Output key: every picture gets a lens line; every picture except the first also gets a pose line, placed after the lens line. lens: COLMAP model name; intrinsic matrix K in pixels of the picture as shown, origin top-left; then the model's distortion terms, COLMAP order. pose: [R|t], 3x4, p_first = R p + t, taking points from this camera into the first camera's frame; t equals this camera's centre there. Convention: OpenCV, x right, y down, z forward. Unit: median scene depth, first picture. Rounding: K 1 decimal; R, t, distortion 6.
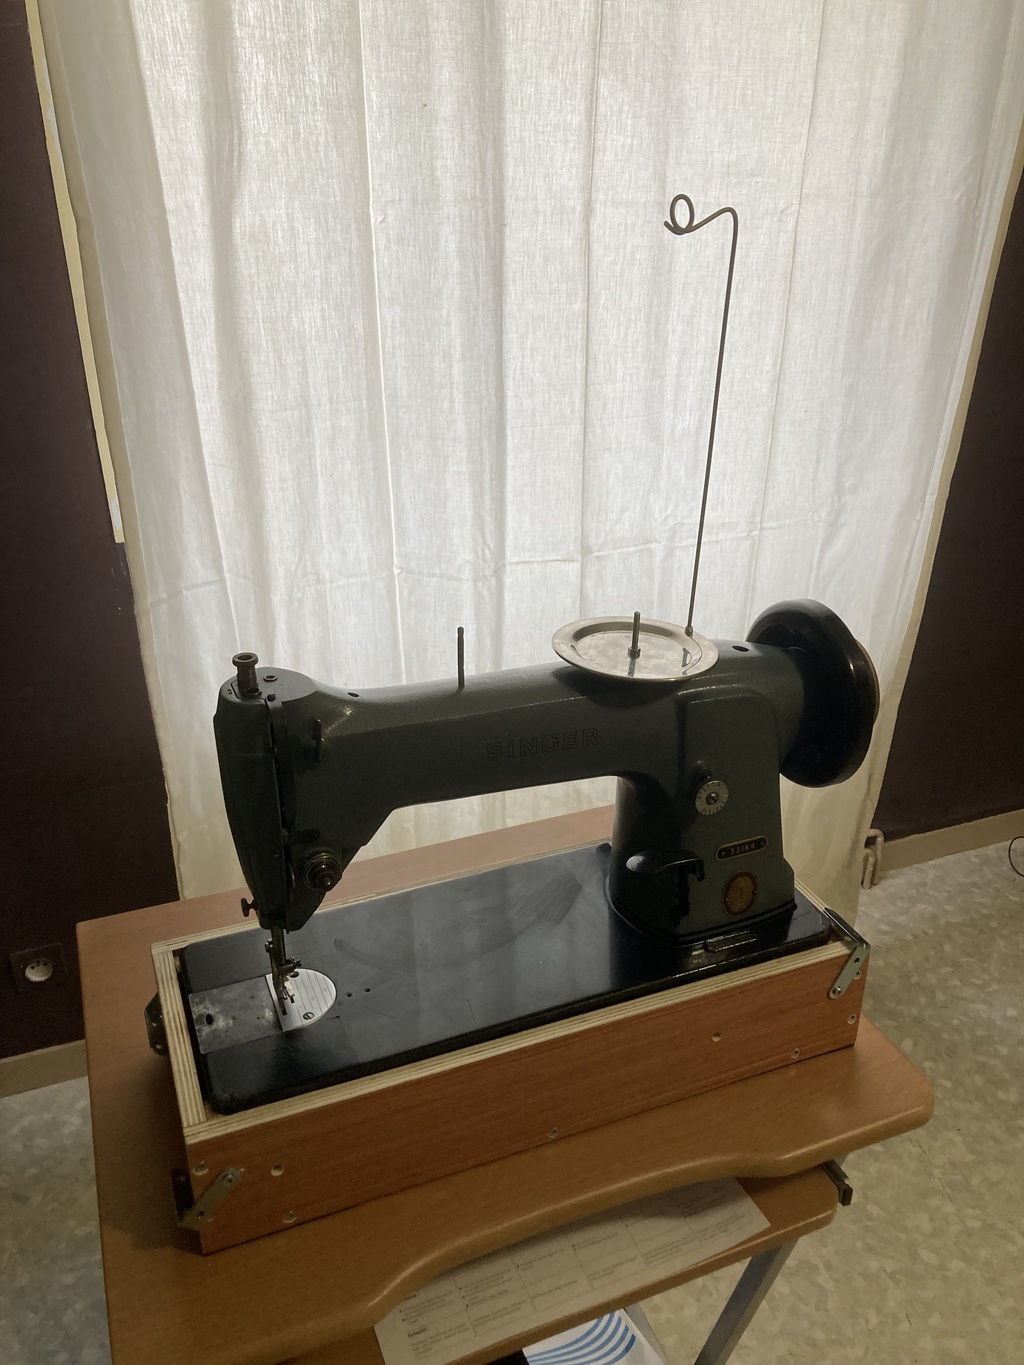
lens RADIAL K [[1096.2, 0, 512.8], [0, 1096.2, 731.3], [0, 0, 1]] dist [0.034691, -0.162985]
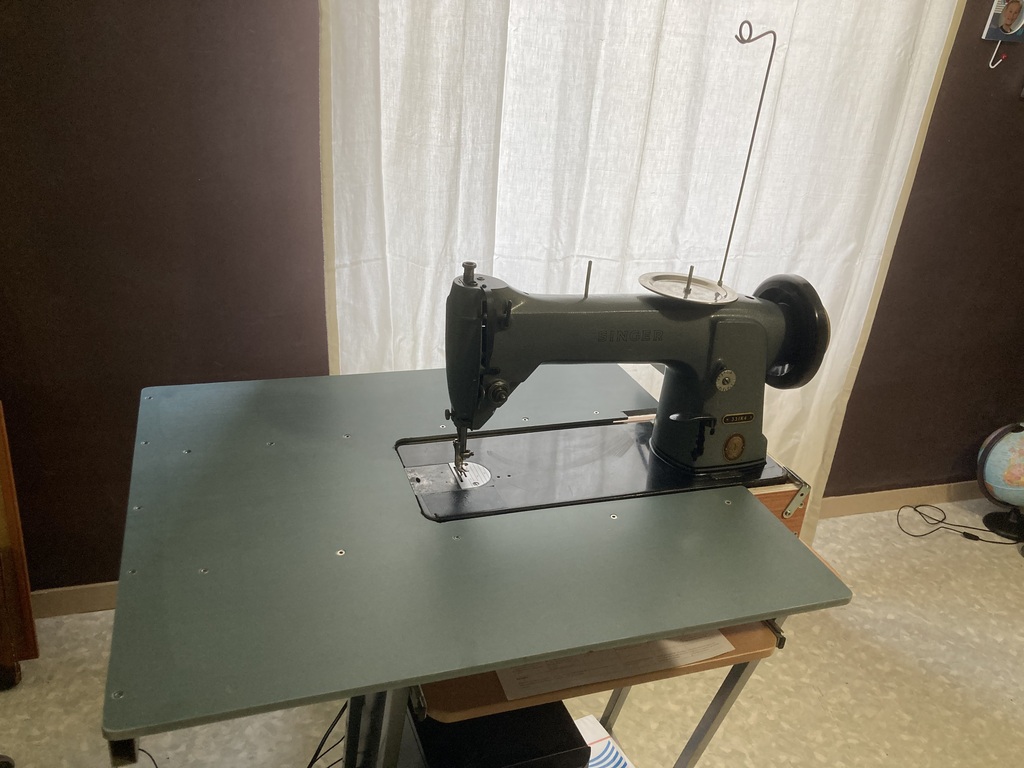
lens RADIAL K [[824.7, 0, 512.0], [0, 824.7, 384.0], [0, 0, 1]] dist [0.003219, -0.140932]
pose [[0.994764, 0.098463, -0.027388, -0.051904], [-0.099473, 0.994301, -0.038346, 0.069848], [0.023456, 0.040870, 0.998889, -0.127177]]
